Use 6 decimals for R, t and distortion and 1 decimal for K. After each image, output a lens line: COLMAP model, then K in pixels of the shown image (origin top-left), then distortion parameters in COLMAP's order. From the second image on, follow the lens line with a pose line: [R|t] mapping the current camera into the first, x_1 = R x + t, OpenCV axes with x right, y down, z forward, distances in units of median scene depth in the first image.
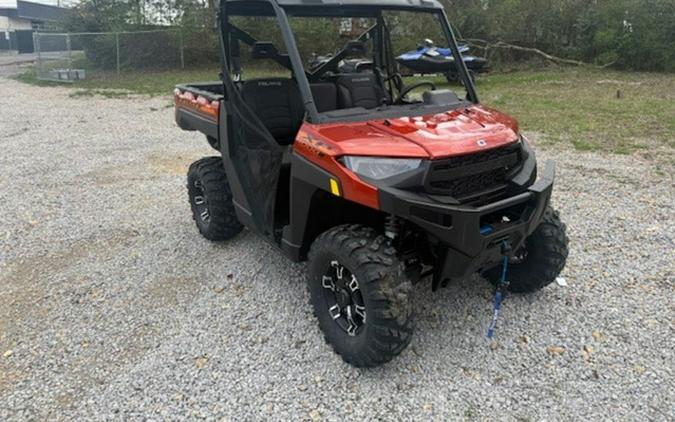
lens RADIAL K [[506.2, 0, 339.1], [0, 506.2, 226.9], [0, 0, 1]] dist [0.004972, -0.000142]
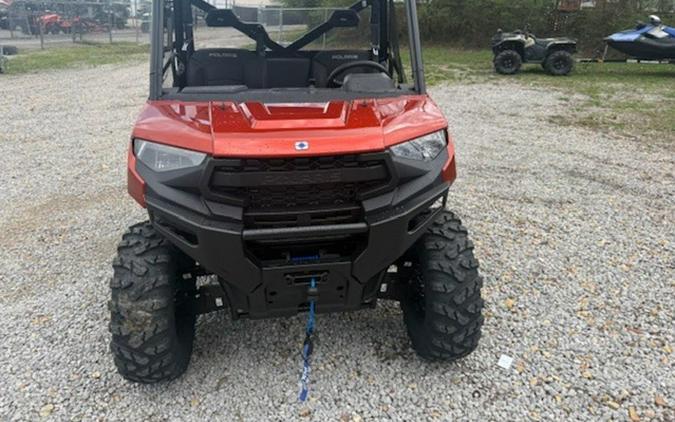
lens RADIAL K [[506.2, 0, 339.1], [0, 506.2, 226.9], [0, 0, 1]] dist [0.004972, -0.000142]
pose [[0.871608, 0.201643, -0.446810, 0.167242], [-0.183084, 0.979428, 0.084862, -0.029624], [0.454730, 0.007837, 0.890595, 0.088555]]
